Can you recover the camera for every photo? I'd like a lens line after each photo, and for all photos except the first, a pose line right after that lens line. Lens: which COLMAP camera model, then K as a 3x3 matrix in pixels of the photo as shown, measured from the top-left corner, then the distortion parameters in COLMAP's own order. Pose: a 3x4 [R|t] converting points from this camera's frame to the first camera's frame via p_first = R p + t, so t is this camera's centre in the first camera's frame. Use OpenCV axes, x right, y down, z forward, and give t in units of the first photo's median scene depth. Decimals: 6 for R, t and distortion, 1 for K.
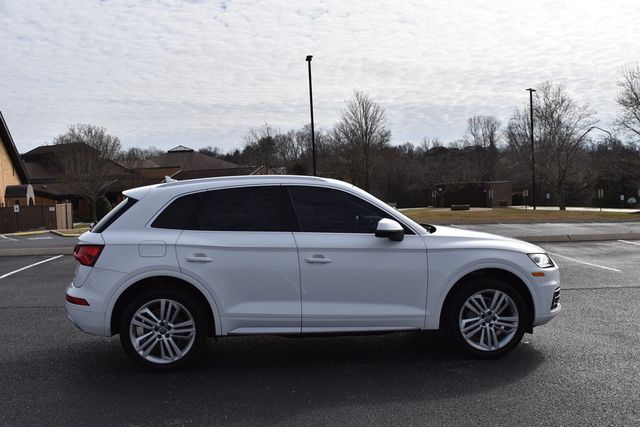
lens RADIAL K [[712.5, 0, 318.5], [0, 712.5, 212.5], [0, 0, 1]] dist [-0.069617, 0.000000]
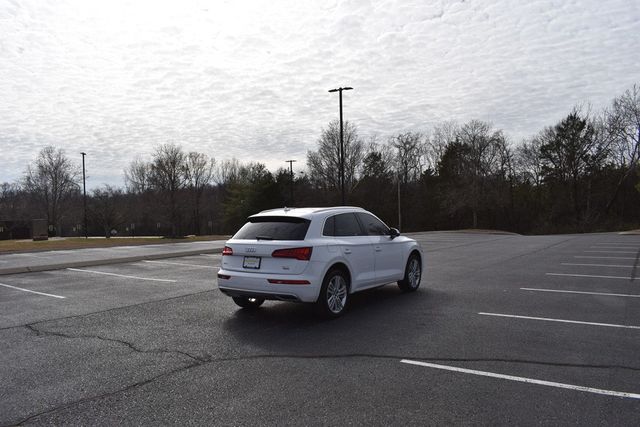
lens RADIAL K [[497.9, 0, 317.0], [0, 497.9, 212.2], [0, 0, 1]] dist [-0.091506, 0.003021]
pose [[0.644409, 0.003778, 0.764672, -0.153748], [0.041801, 0.998319, -0.040159, 0.001524], [-0.763538, 0.057843, 0.643168, 0.029718]]
